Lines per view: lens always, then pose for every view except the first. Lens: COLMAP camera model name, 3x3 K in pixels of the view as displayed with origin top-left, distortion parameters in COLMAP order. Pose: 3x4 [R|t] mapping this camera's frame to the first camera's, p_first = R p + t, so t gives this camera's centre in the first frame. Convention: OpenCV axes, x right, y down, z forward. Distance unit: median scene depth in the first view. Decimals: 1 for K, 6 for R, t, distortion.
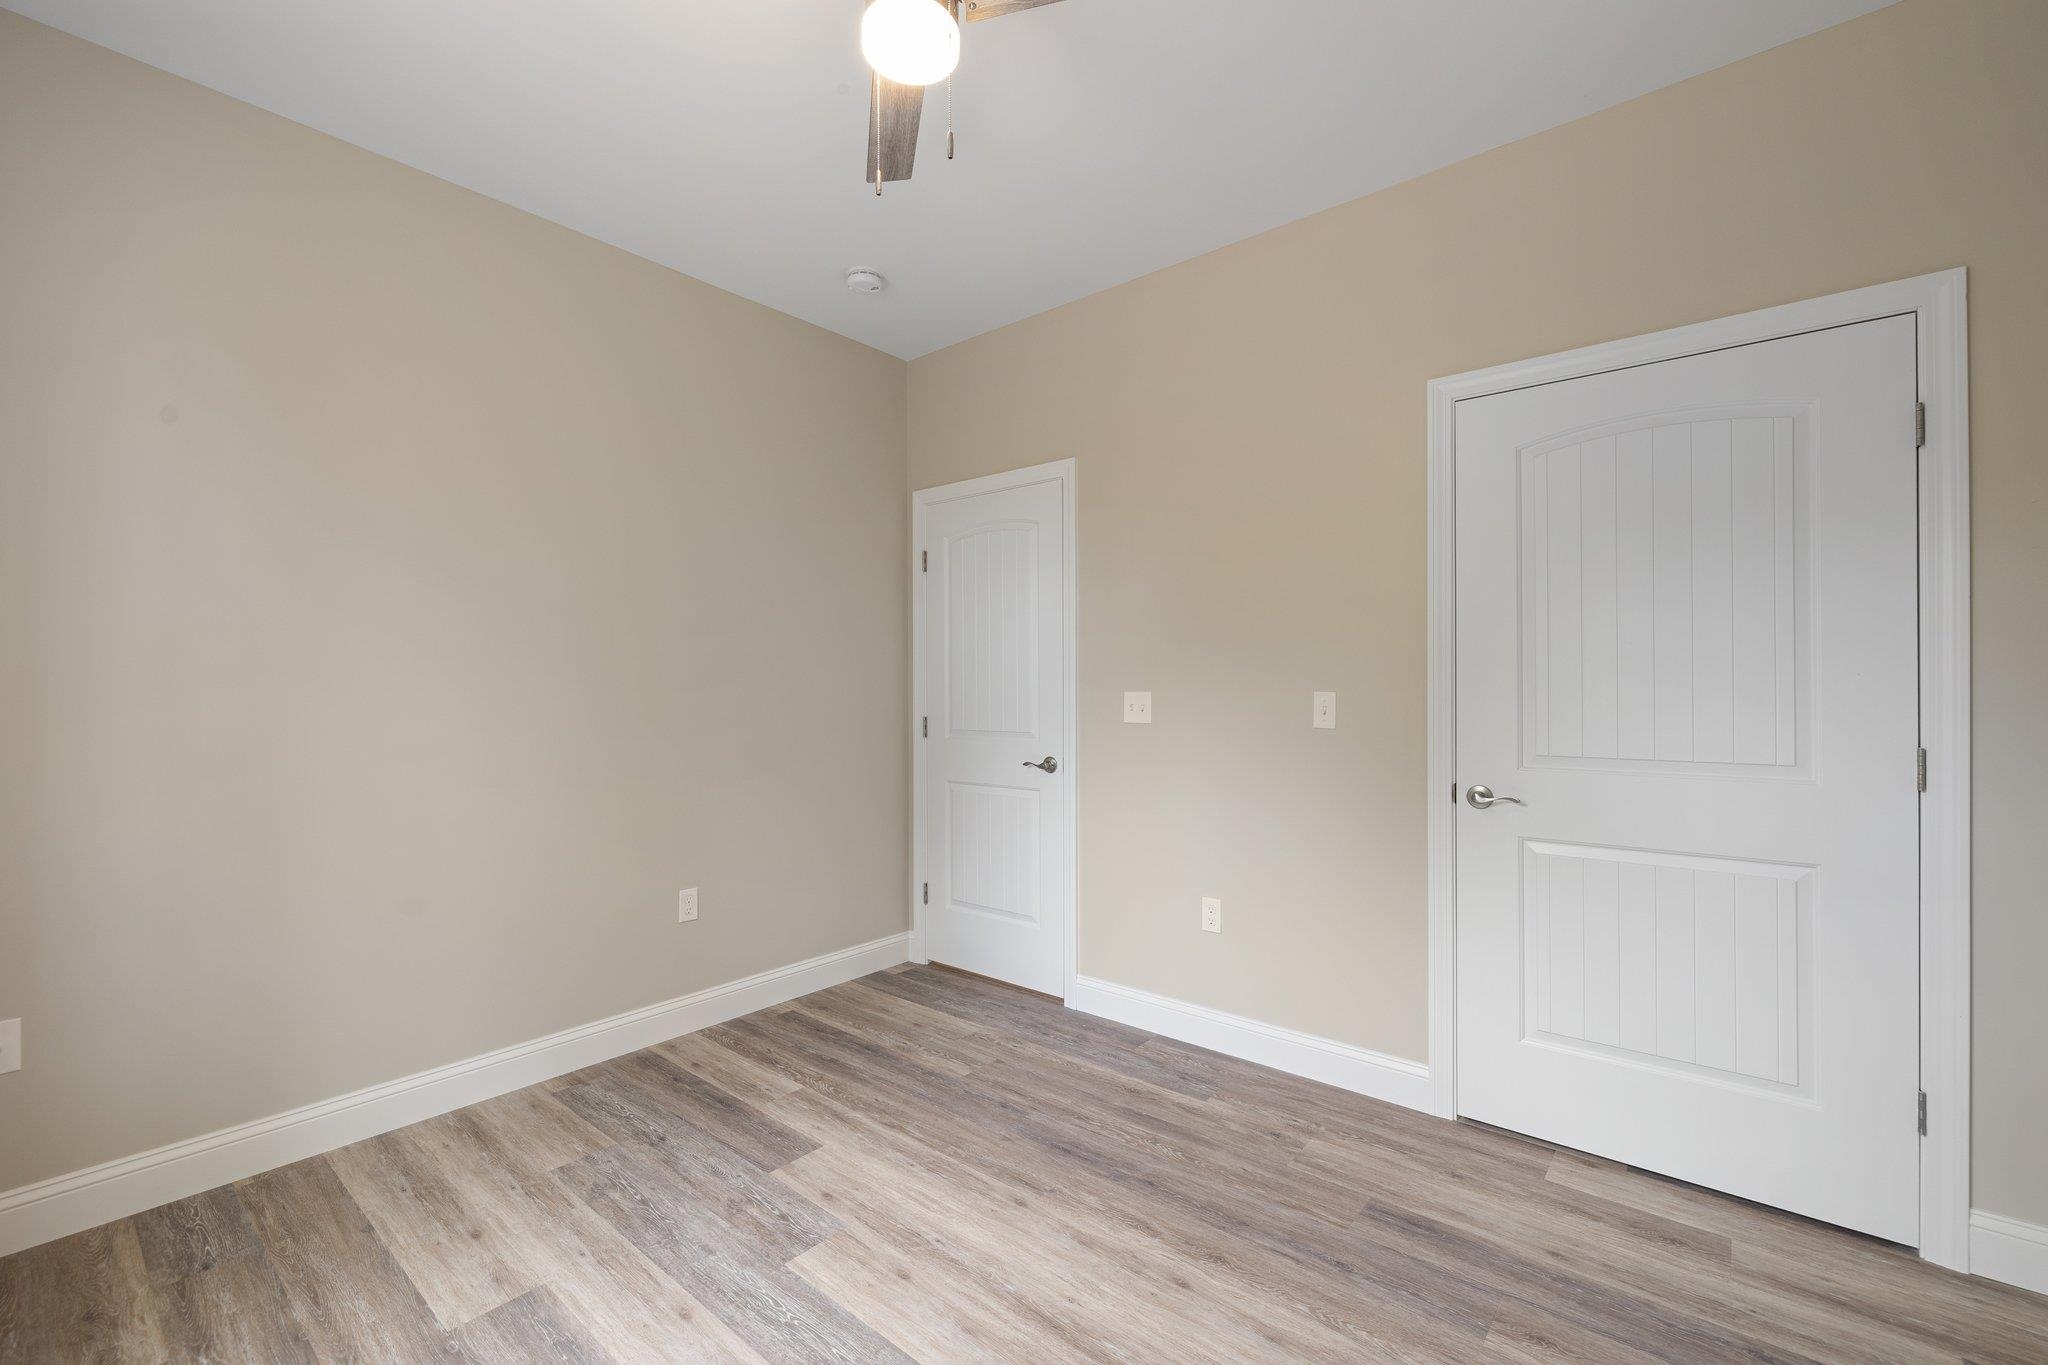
lens RADIAL K [[857.4, 0, 1036.4], [0, 857.4, 685.0], [0, 0, 1]] dist [-0.000920, -0.000023]
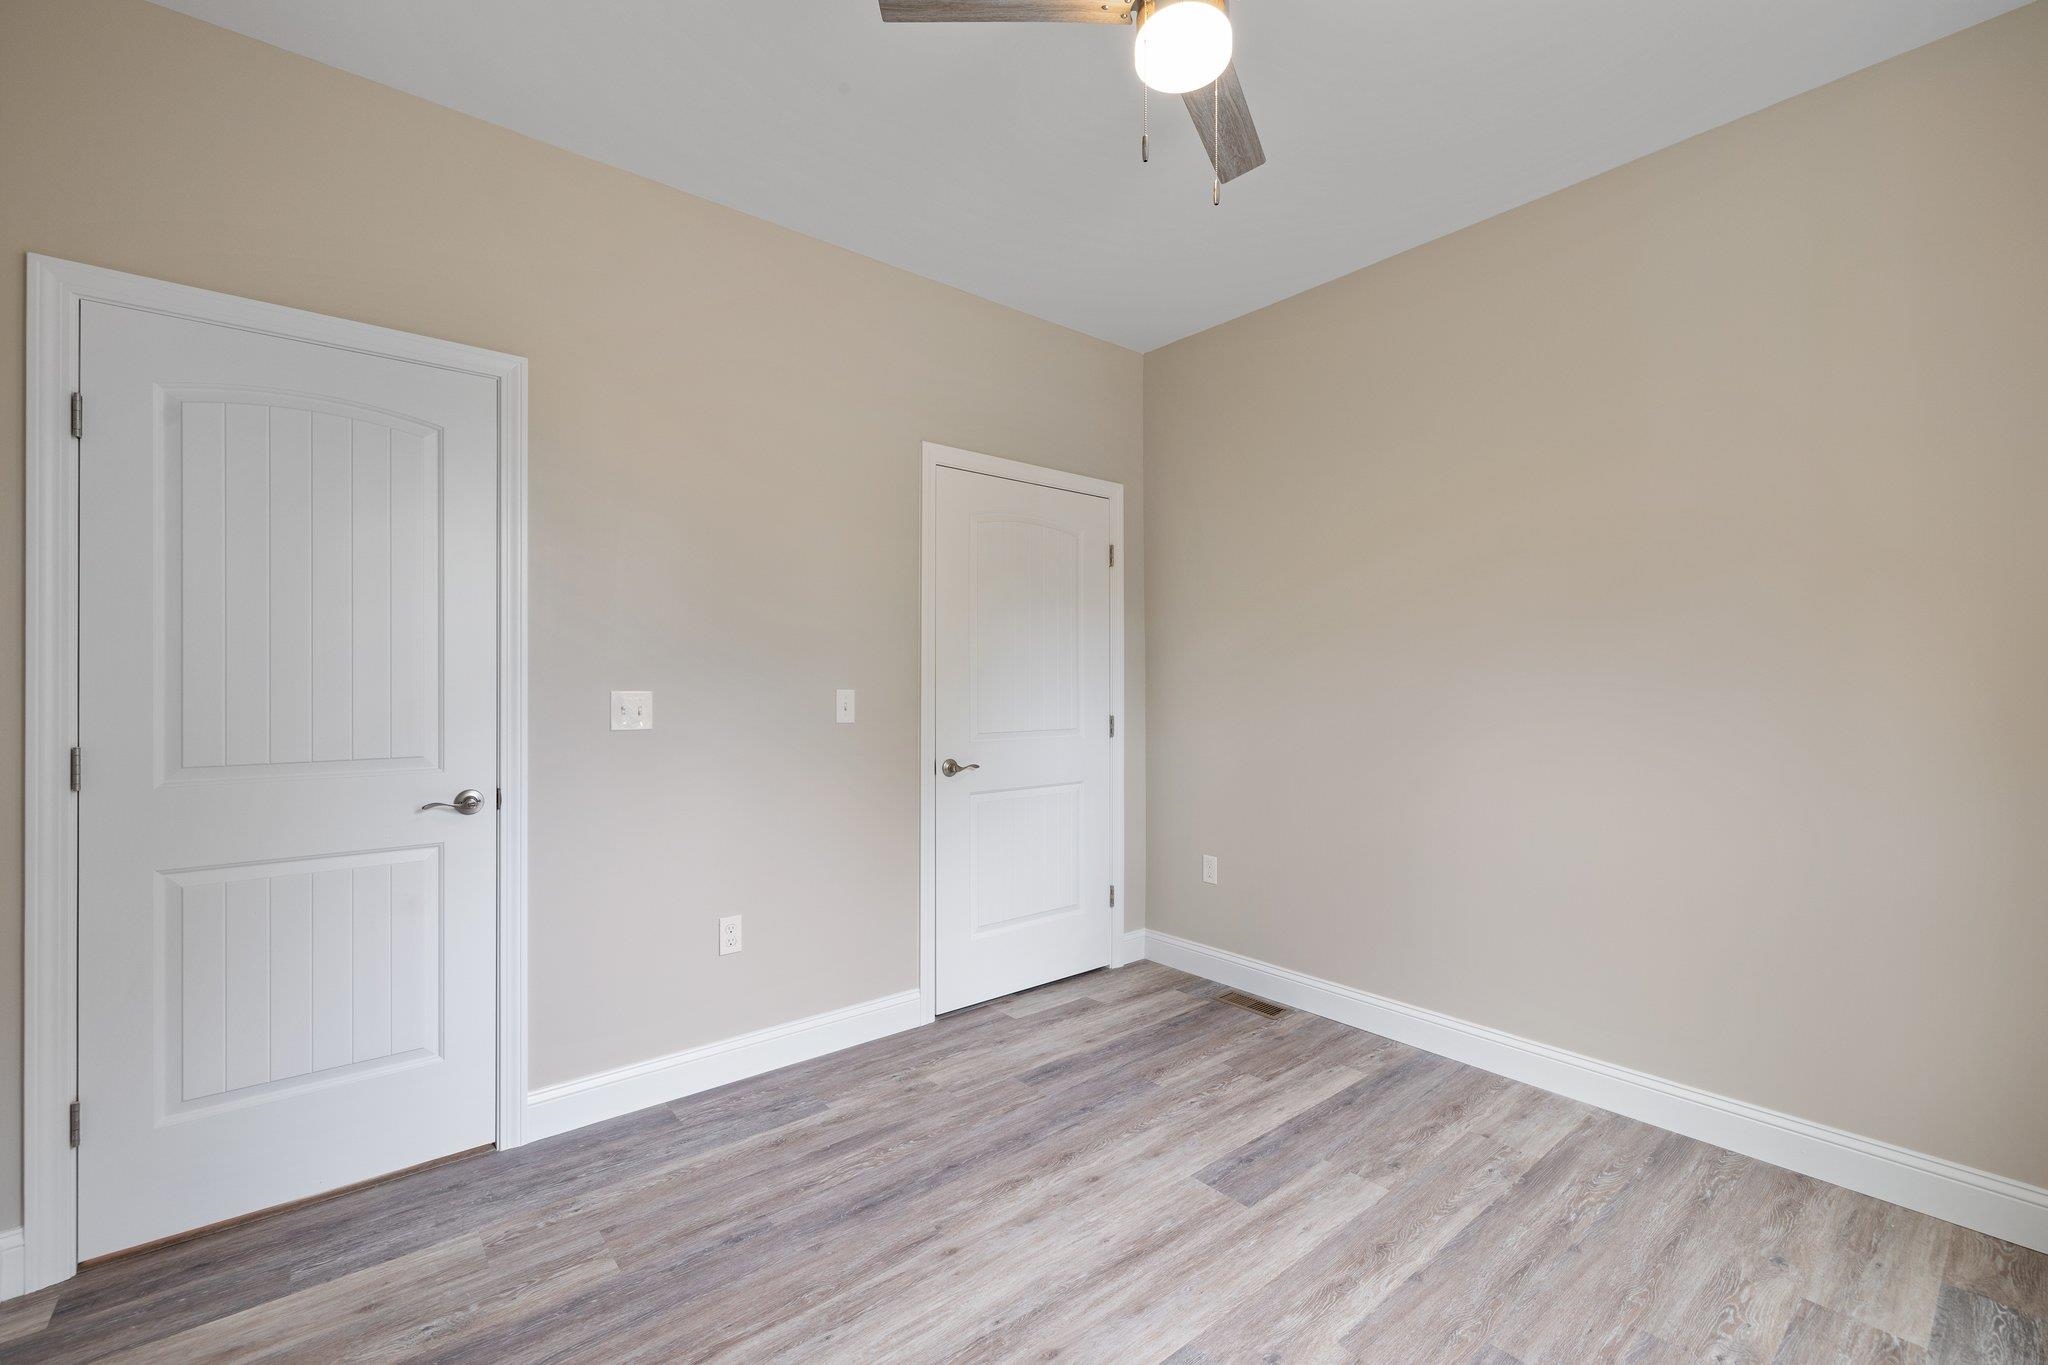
lens RADIAL K [[857.4, 0, 1007.7], [0, 857.4, 667.9], [0, 0, 1]] dist [-0.000920, -0.000023]
pose [[0.199623, 0.016774, 0.979729, -0.790365], [-0.006570, 0.999854, -0.015780, -0.003449], [-0.979851, -0.003286, 0.199704, 0.659137]]
